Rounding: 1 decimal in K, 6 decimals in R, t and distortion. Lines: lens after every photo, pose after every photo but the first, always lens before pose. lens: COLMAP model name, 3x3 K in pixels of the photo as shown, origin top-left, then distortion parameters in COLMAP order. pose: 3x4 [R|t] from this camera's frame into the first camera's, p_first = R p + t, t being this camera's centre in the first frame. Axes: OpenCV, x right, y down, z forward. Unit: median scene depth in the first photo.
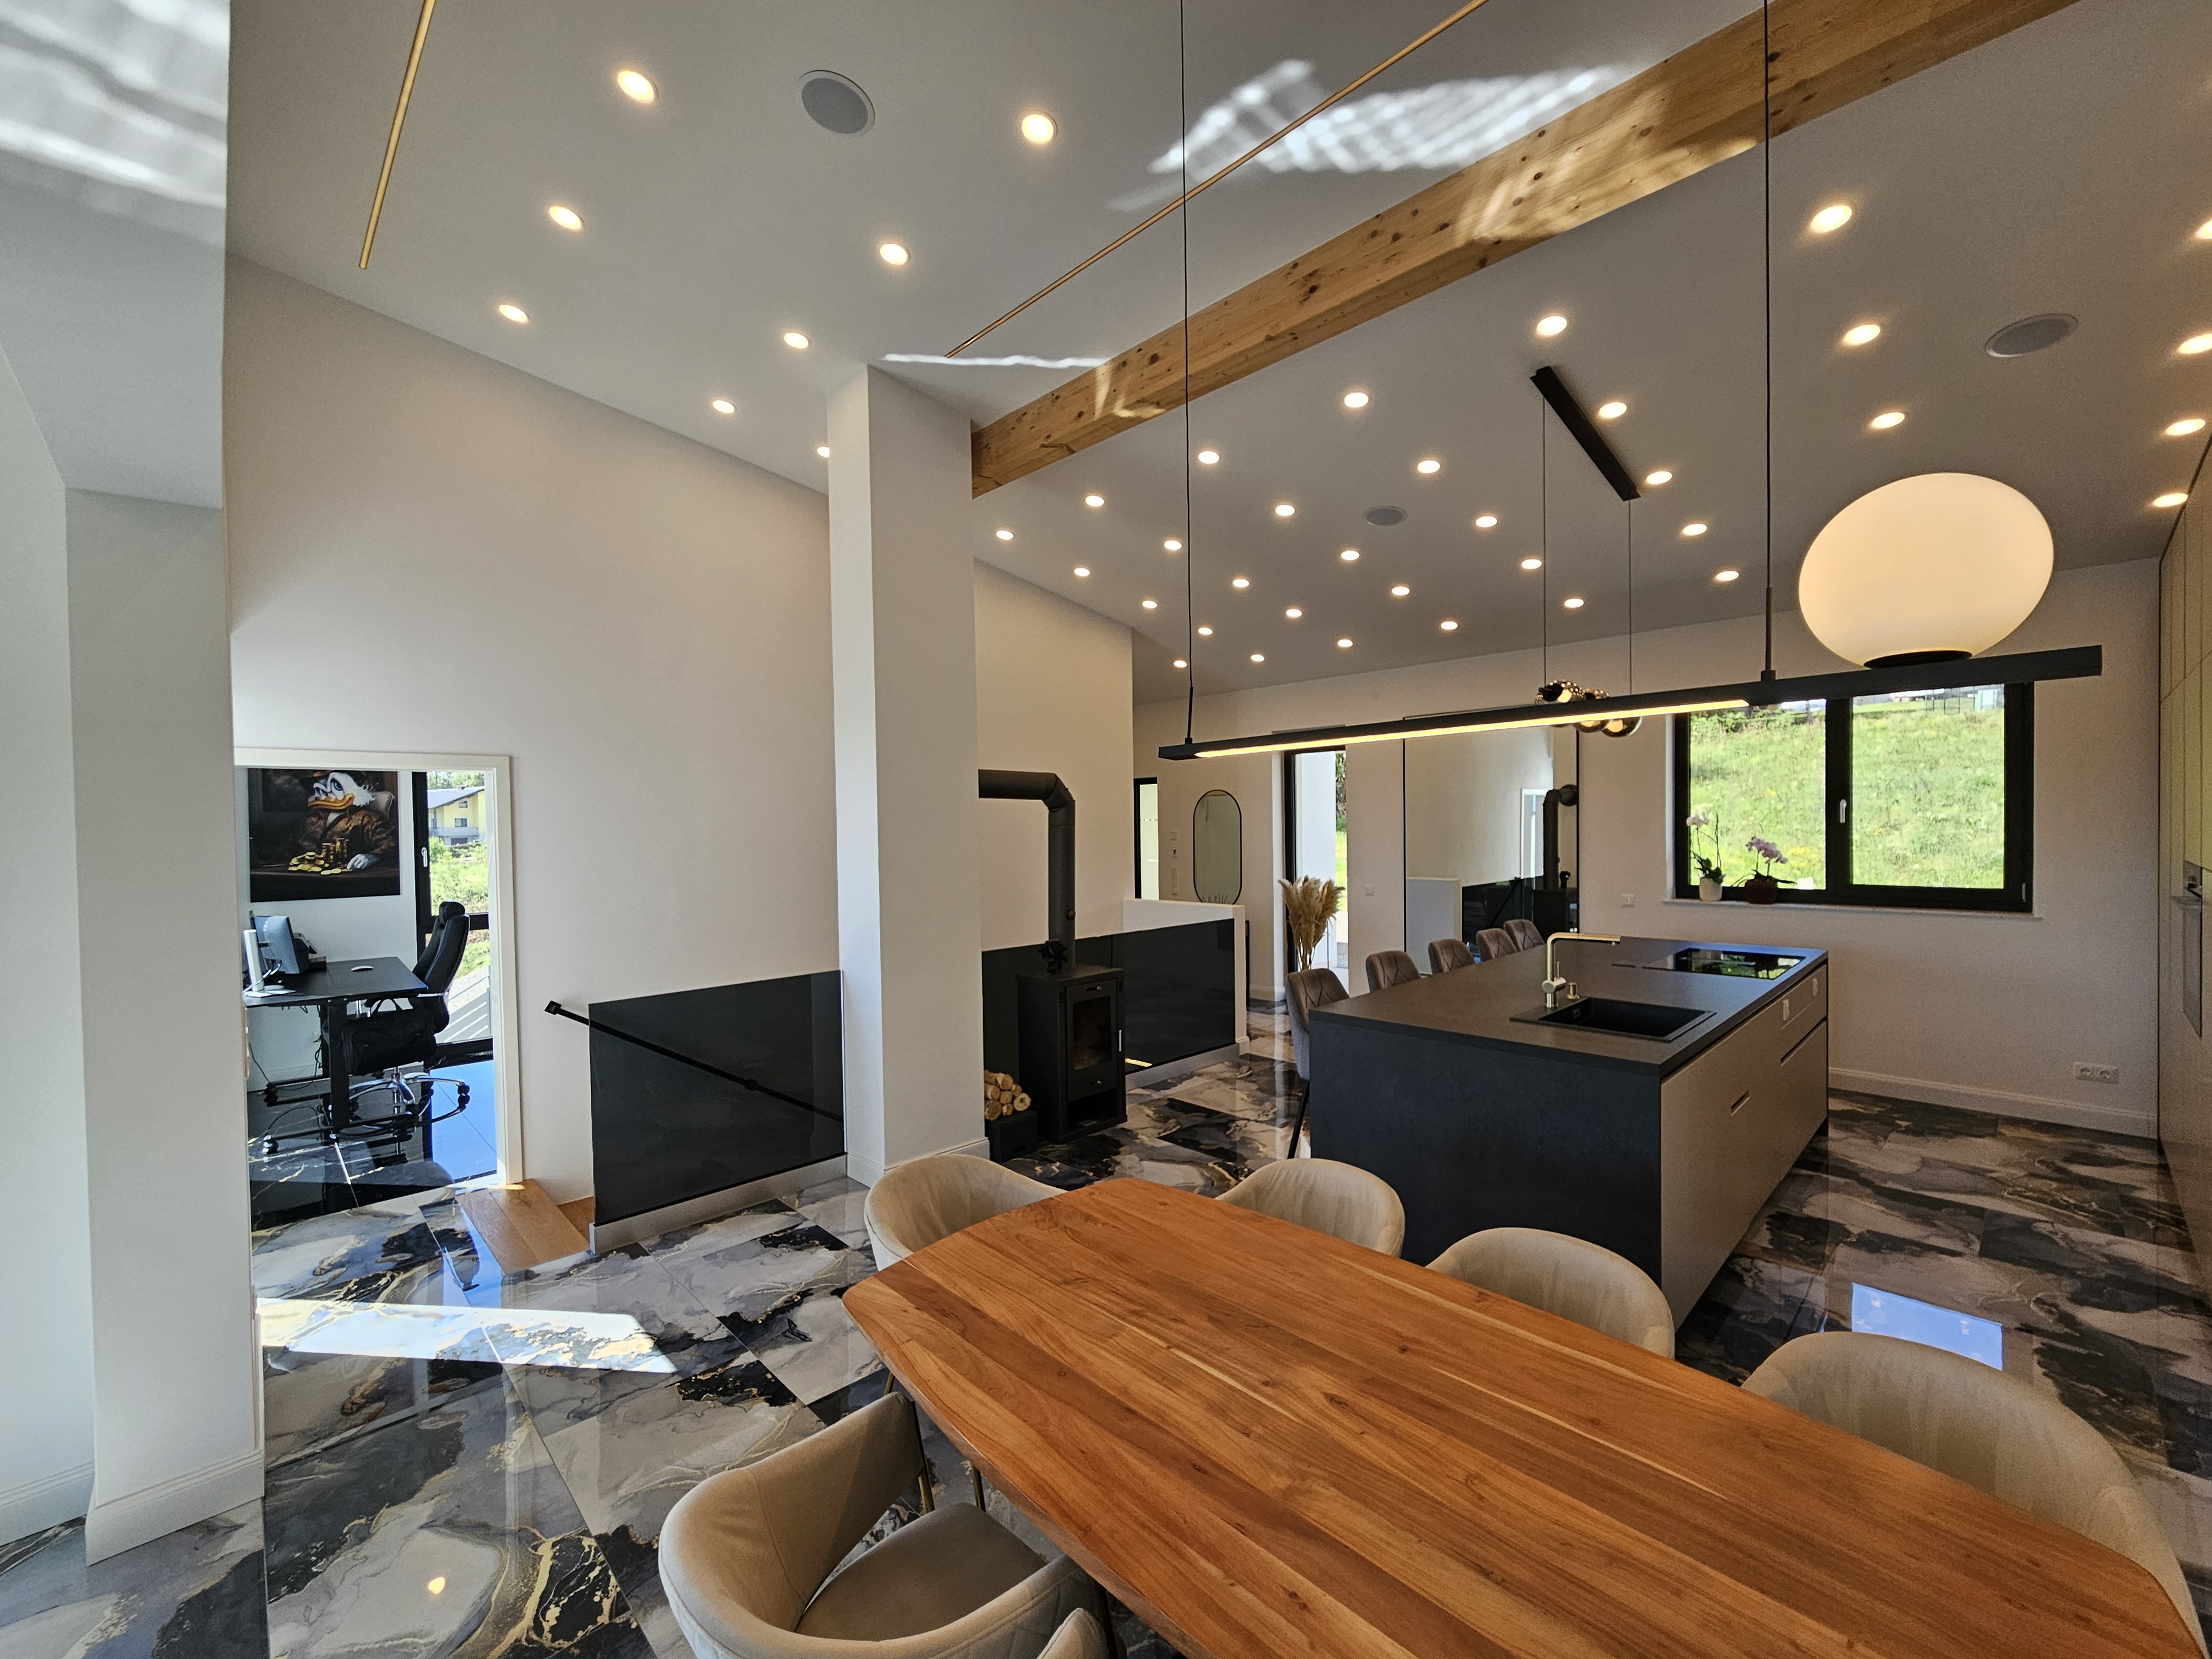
lens RADIAL K [[911.4, 0, 1116.3], [0, 911.4, 832.3], [0, 0, 1]] dist [-0.000693, -0.000271]
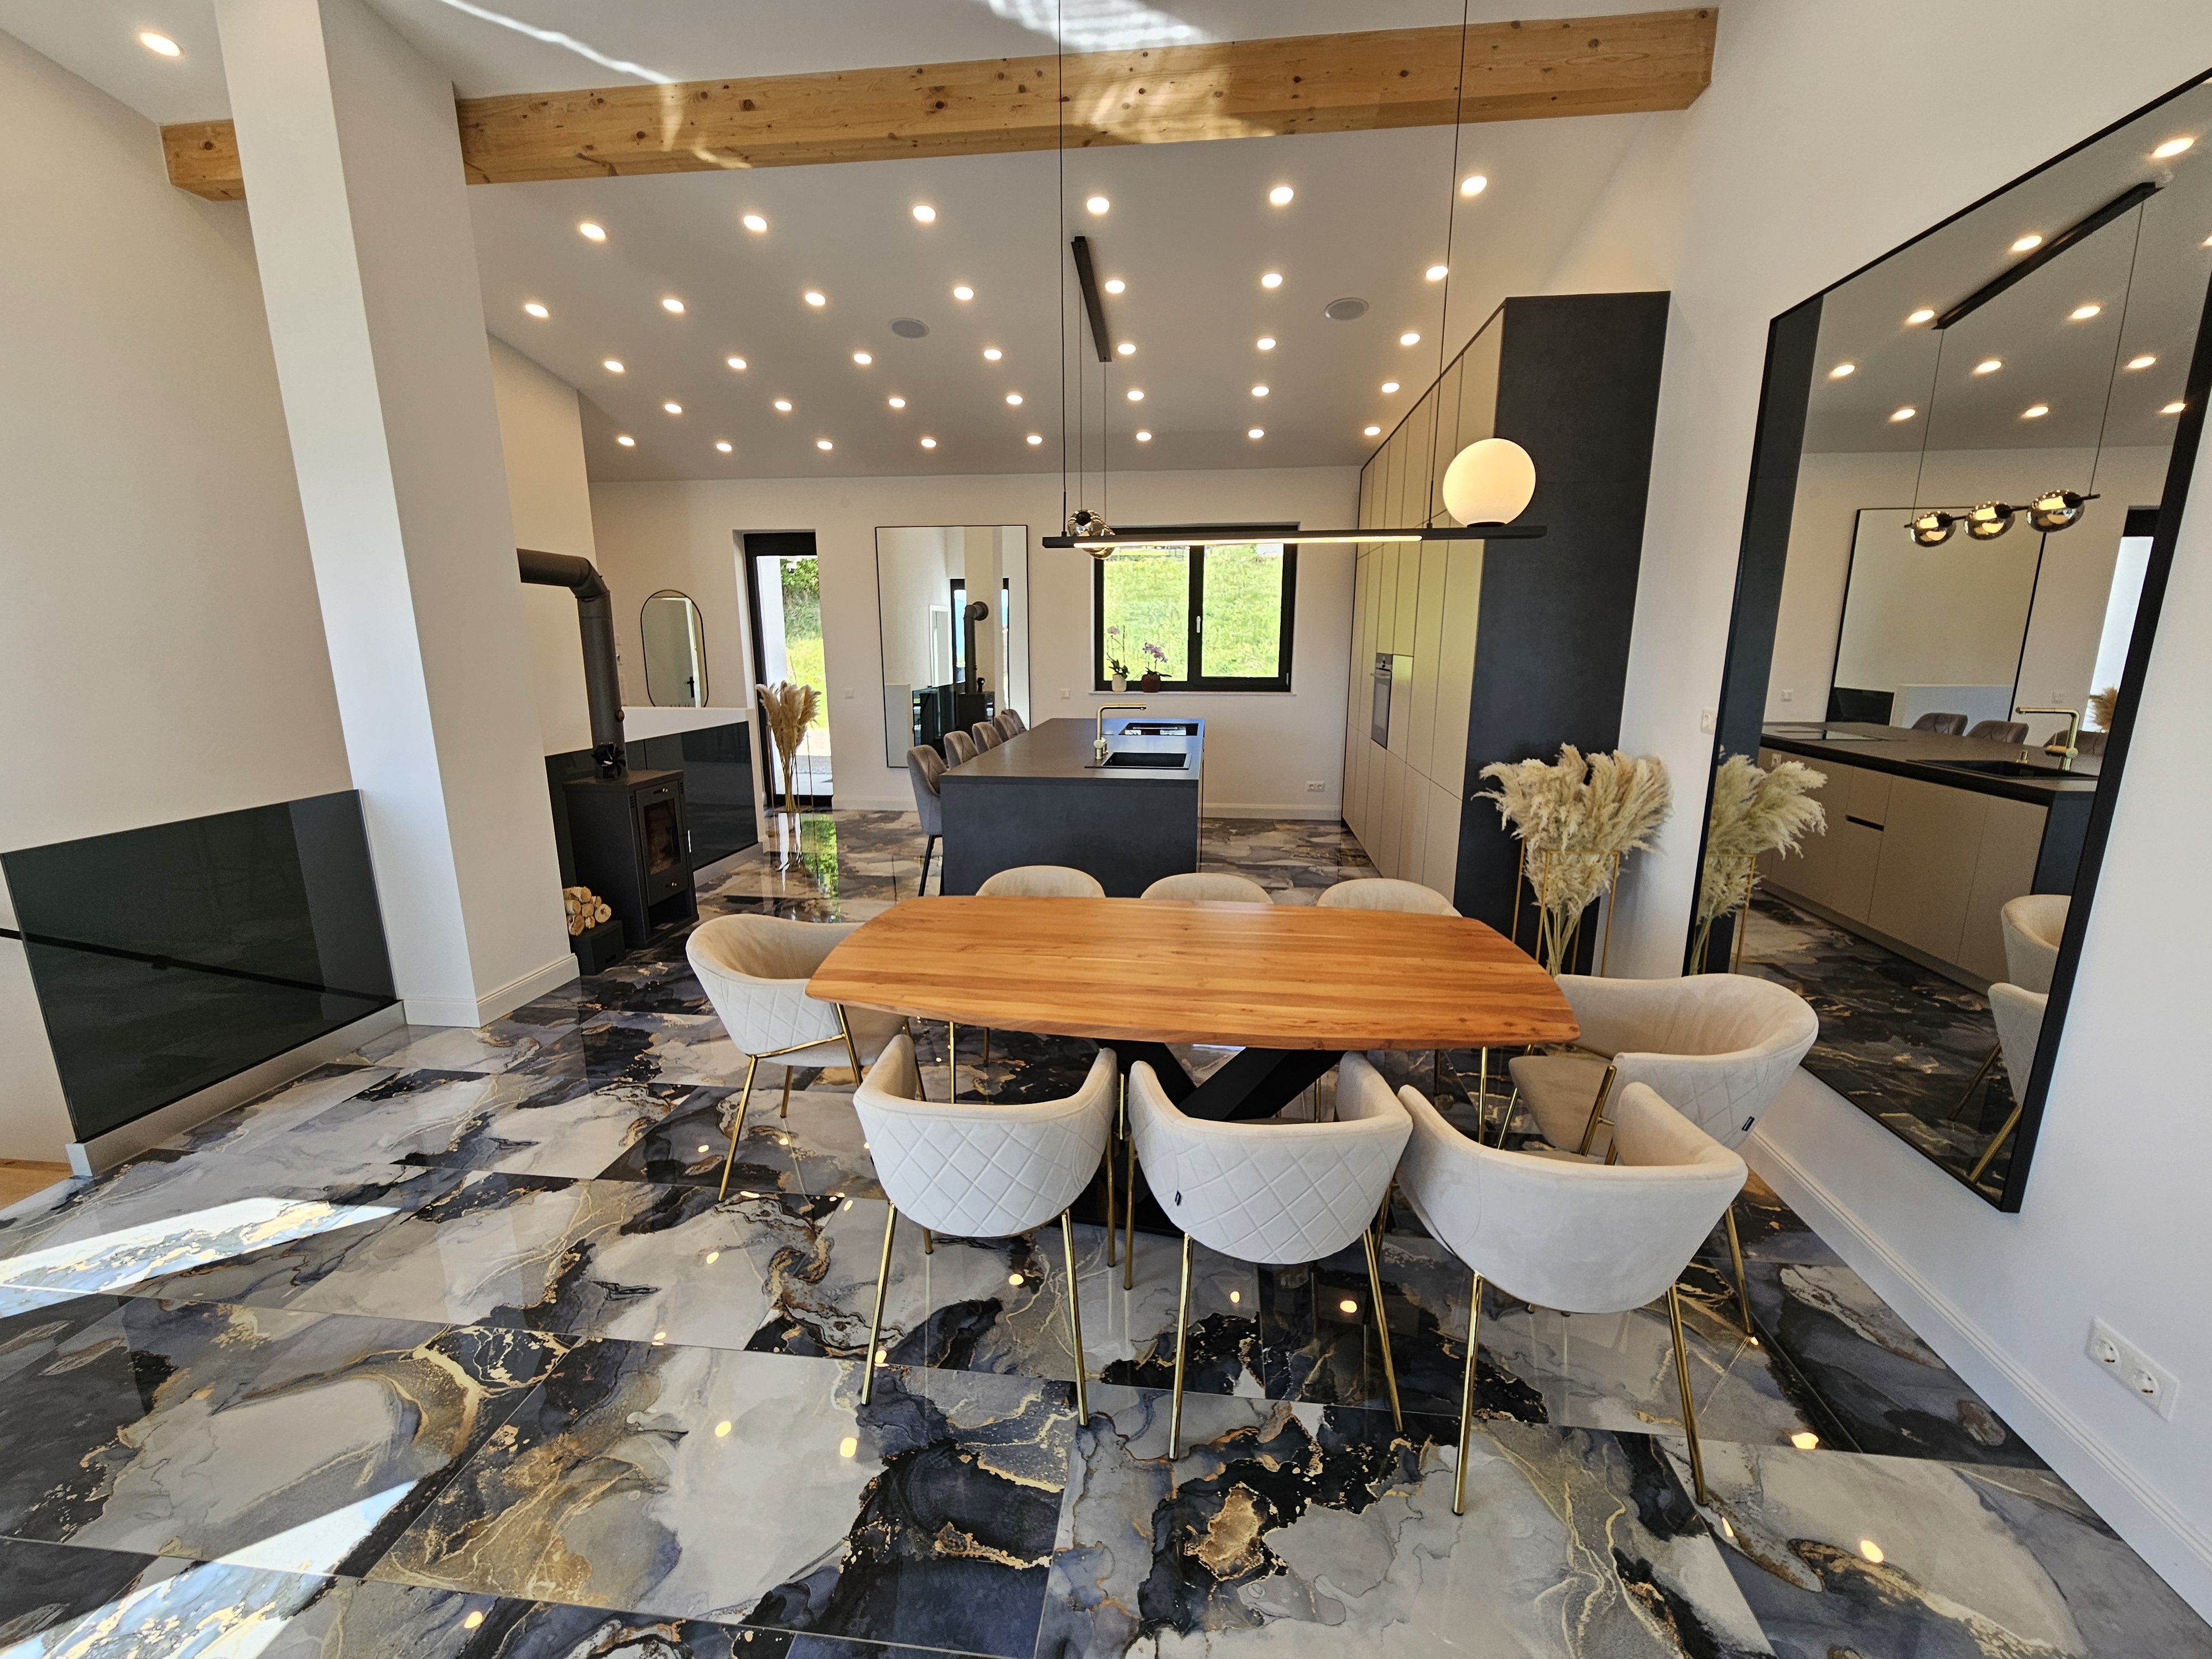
lens RADIAL K [[911.4, 0, 1117.9], [0, 911.4, 828.8], [0, 0, 1]] dist [-0.000693, -0.000271]
pose [[0.771568, -0.116450, 0.625398, -0.292329], [-0.005210, 0.981913, 0.189262, 0.027951], [-0.636126, -0.149286, 0.757006, -0.055232]]
